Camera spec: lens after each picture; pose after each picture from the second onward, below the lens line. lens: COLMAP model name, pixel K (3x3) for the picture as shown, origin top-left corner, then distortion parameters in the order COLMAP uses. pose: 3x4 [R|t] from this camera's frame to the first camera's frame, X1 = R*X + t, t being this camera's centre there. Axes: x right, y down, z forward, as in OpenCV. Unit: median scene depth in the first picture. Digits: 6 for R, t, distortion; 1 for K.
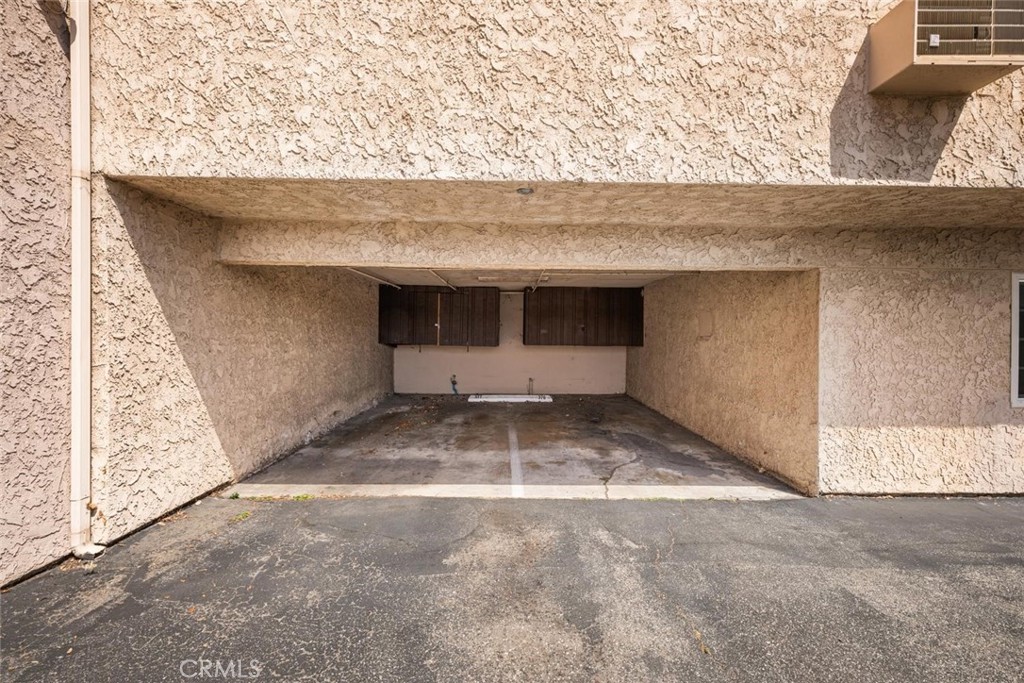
lens RADIAL K [[411.8, 0, 509.7], [0, 411.8, 332.4], [0, 0, 1]] dist [-0.002015, -0.000354]
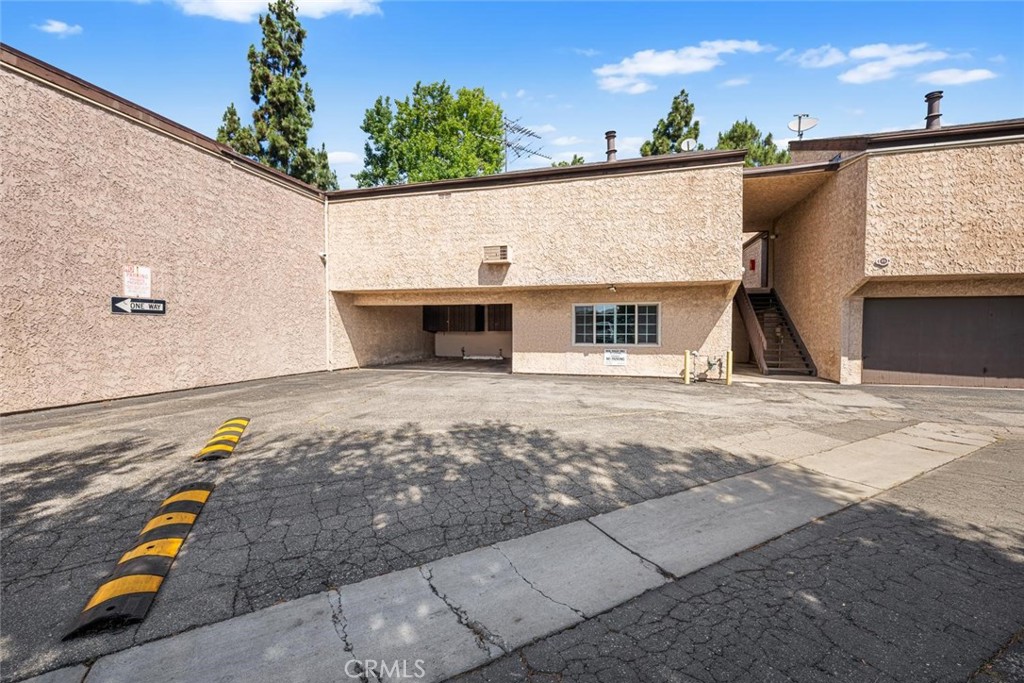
lens RADIAL K [[411.8, 0, 509.7], [0, 411.8, 332.4], [0, 0, 1]] dist [-0.002015, -0.000354]
pose [[0.958778, -0.003417, -0.284137, 2.106715], [0.007137, 0.999902, 0.012059, 0.044966], [0.284068, -0.013590, 0.958708, -2.688436]]
